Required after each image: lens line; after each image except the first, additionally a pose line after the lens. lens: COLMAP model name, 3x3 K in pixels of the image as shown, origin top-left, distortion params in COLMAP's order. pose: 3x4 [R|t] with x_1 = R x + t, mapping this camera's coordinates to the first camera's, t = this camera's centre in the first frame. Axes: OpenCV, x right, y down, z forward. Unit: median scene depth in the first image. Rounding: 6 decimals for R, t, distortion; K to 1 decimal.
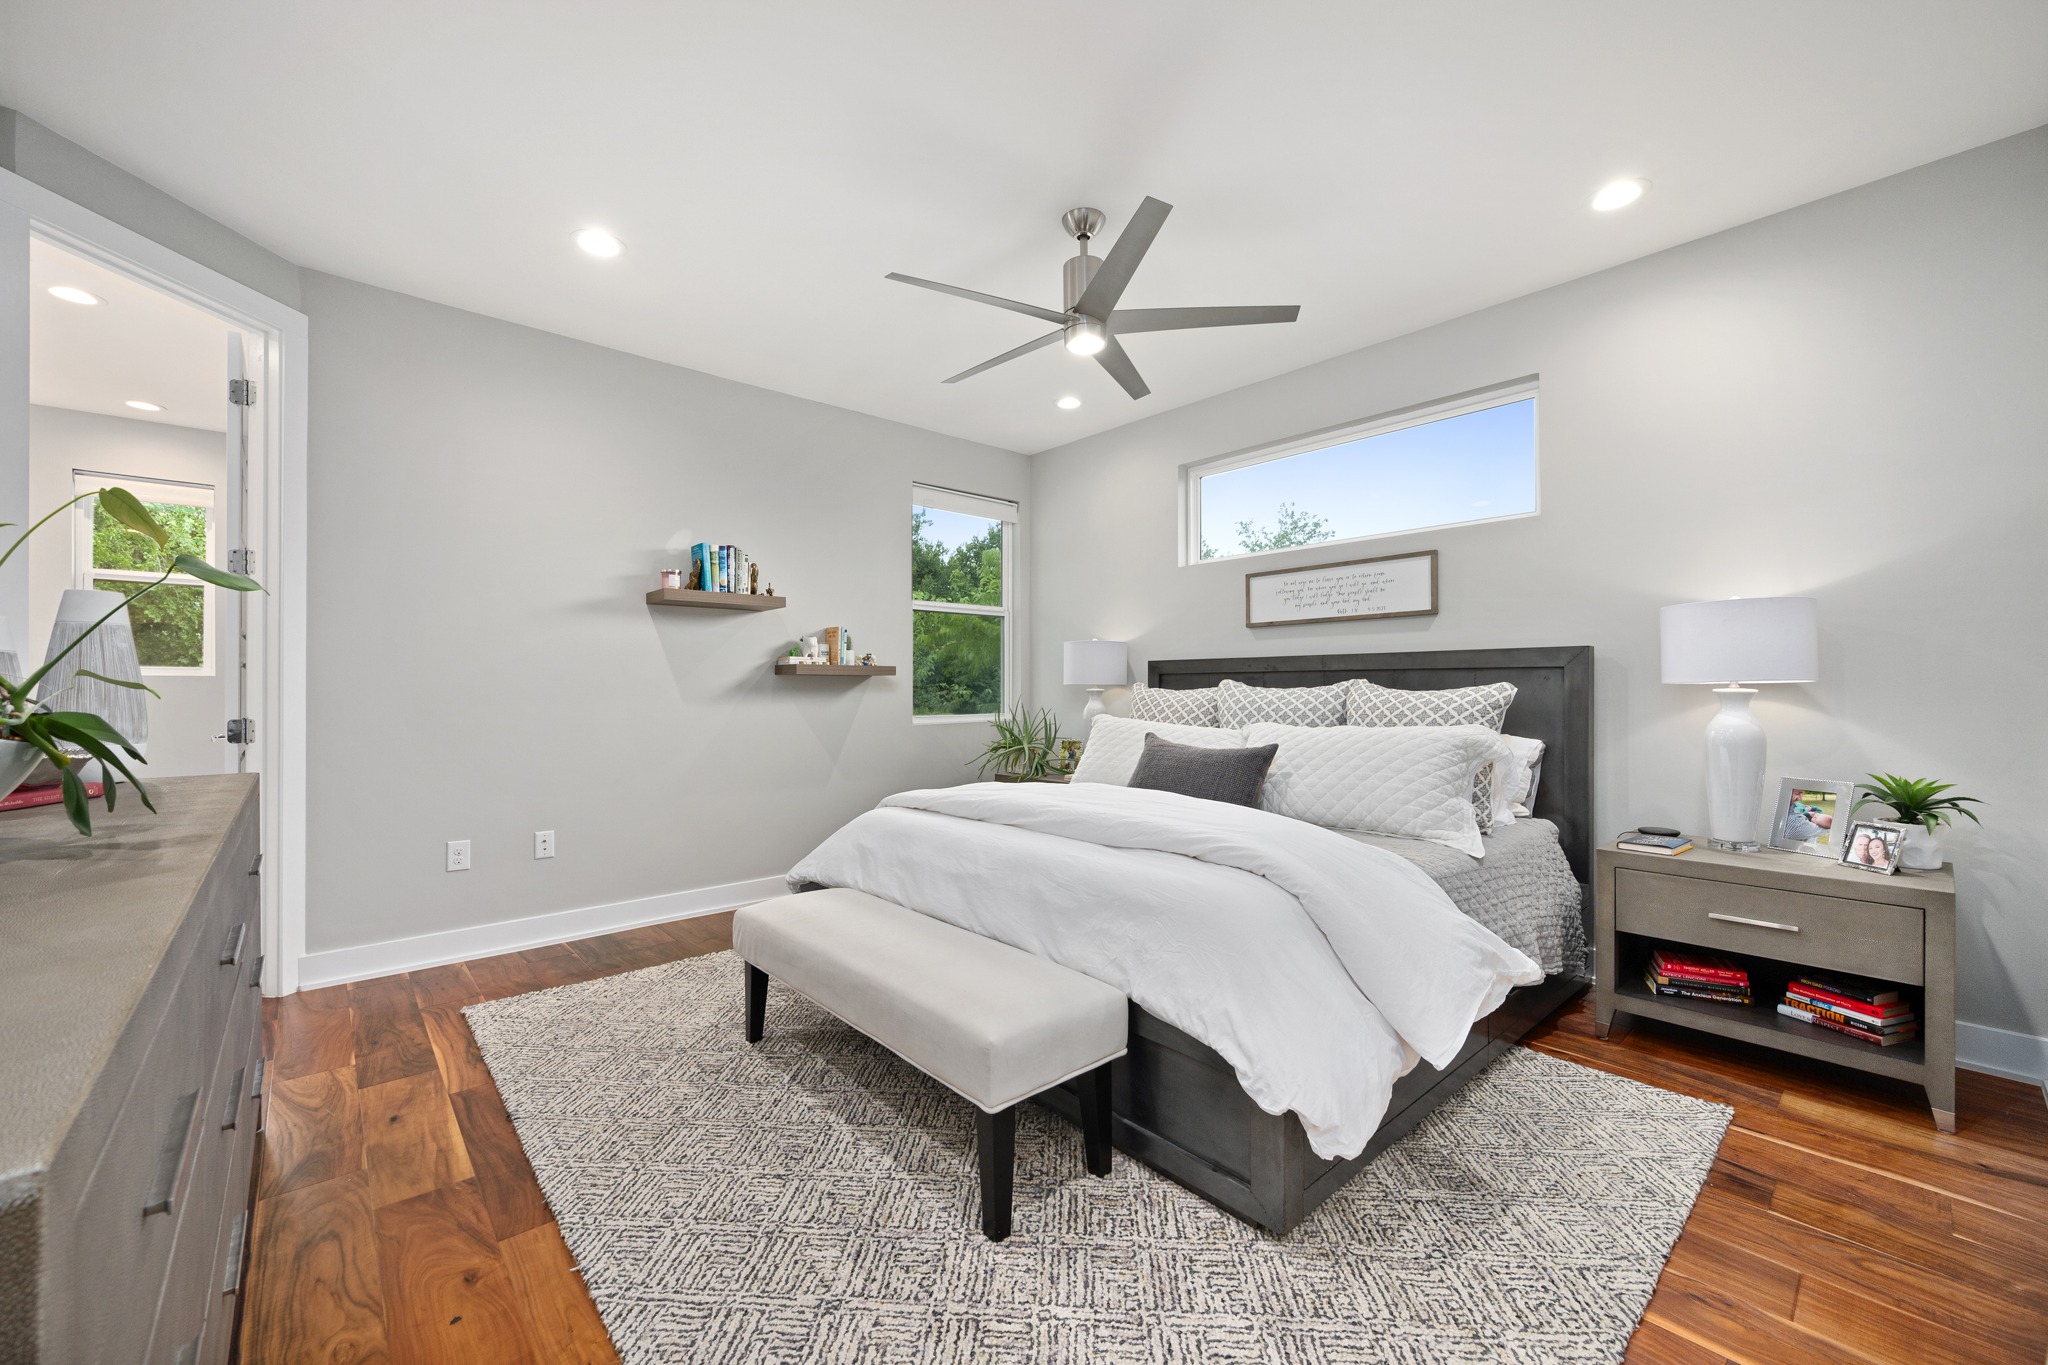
lens RADIAL K [[804.5, 0, 1018.3], [0, 804.5, 694.4], [0, 0, 1]] dist [0.000884, 0.000046]
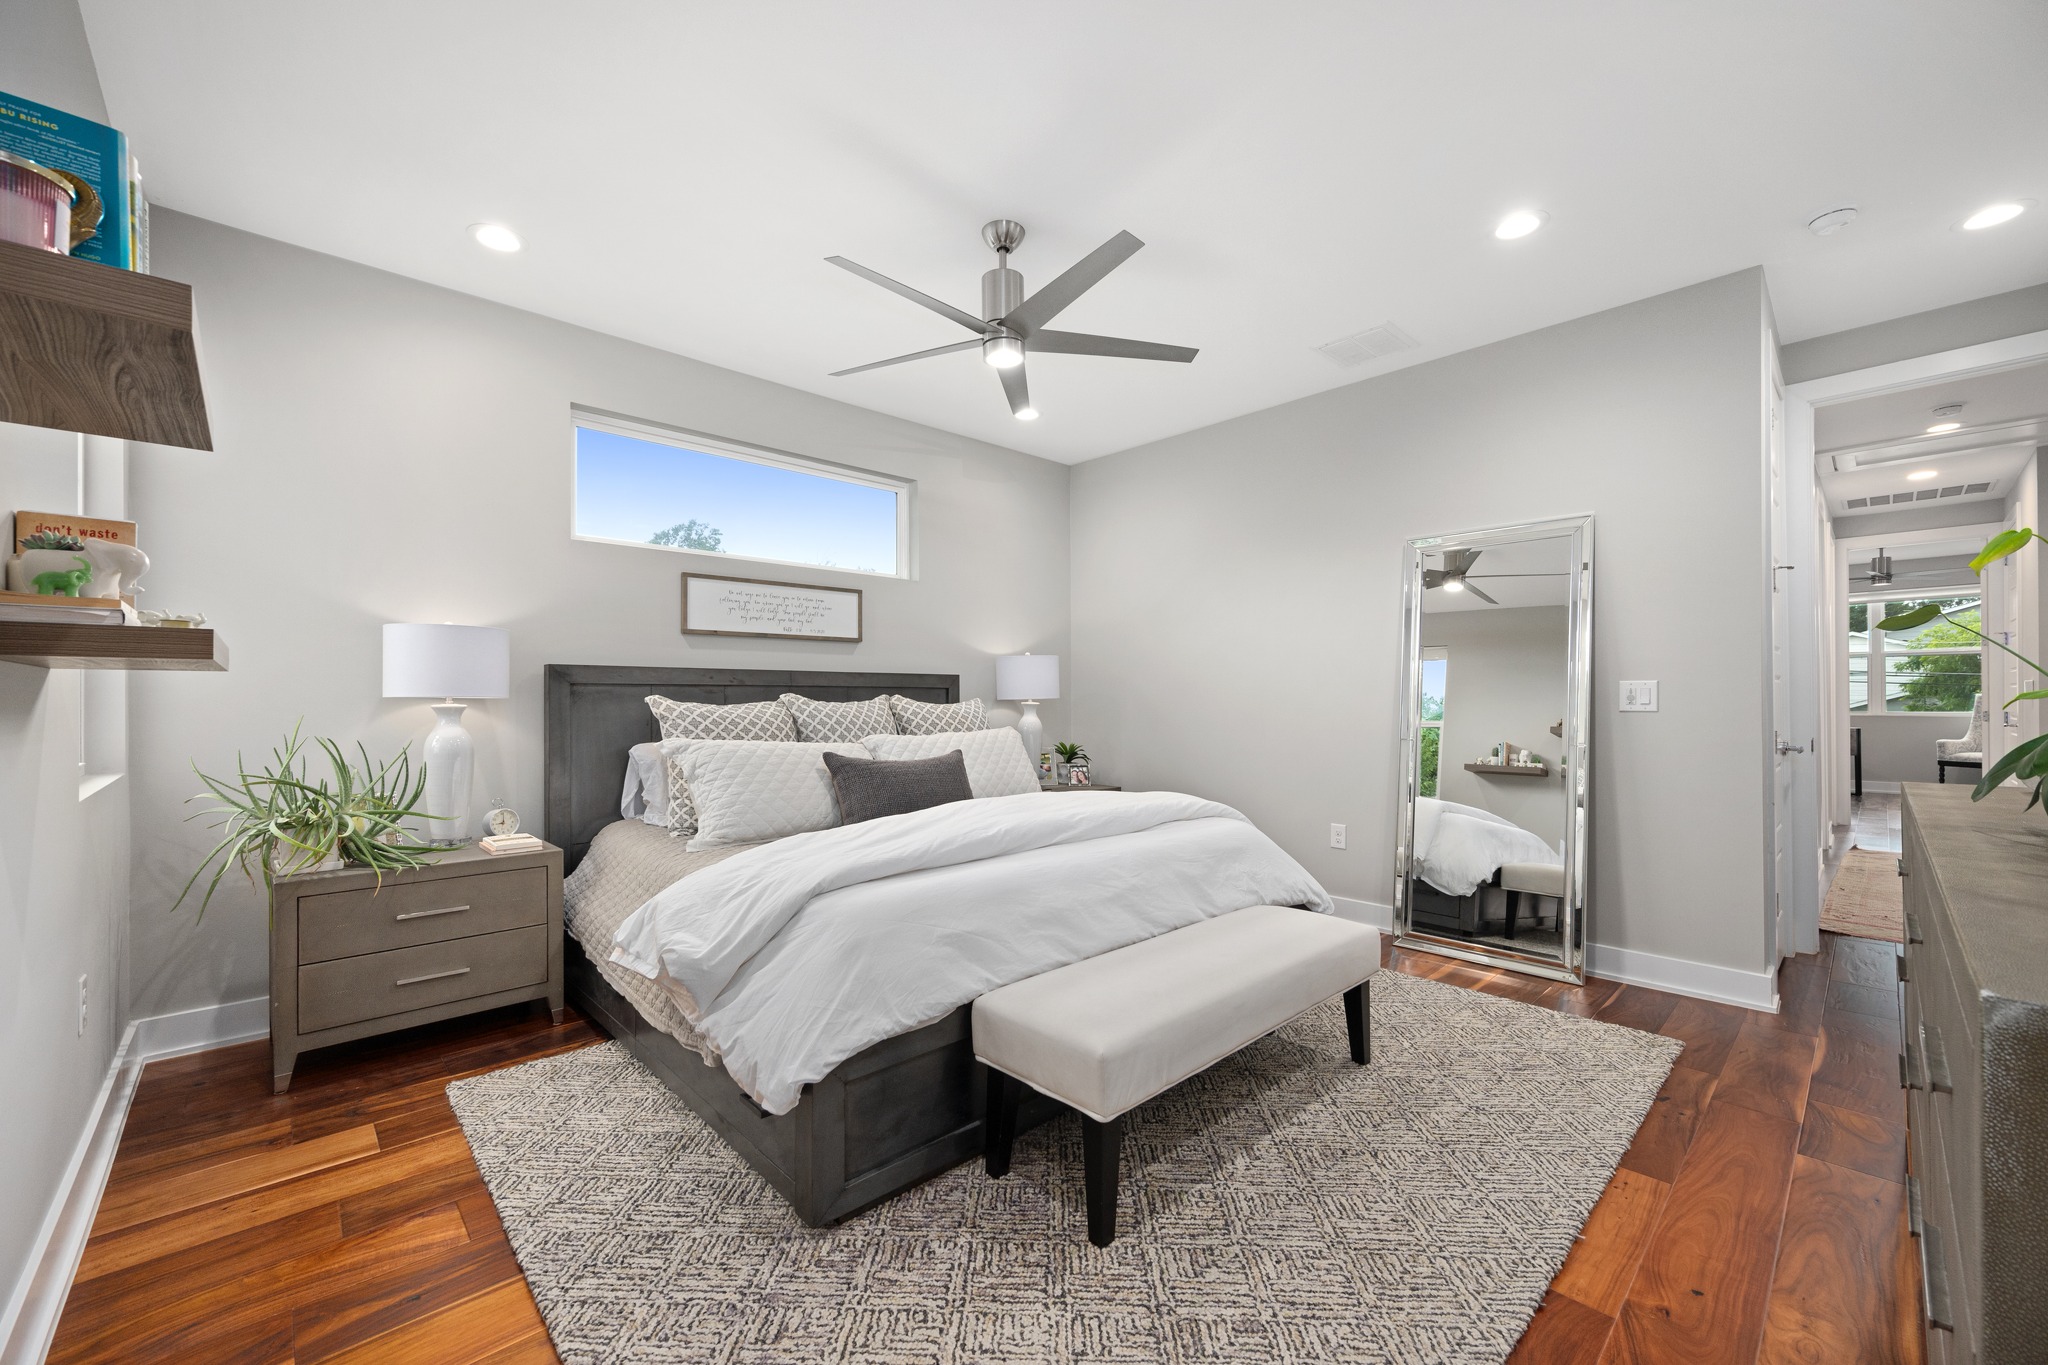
lens RADIAL K [[804.5, 0, 1018.3], [0, 804.5, 694.4], [0, 0, 1]] dist [0.000884, 0.000046]
pose [[-0.027616, 0.006994, 0.999594, -0.850978], [0.009221, 0.999935, -0.006742, -0.009944], [-0.999576, 0.009031, -0.027679, 0.935150]]
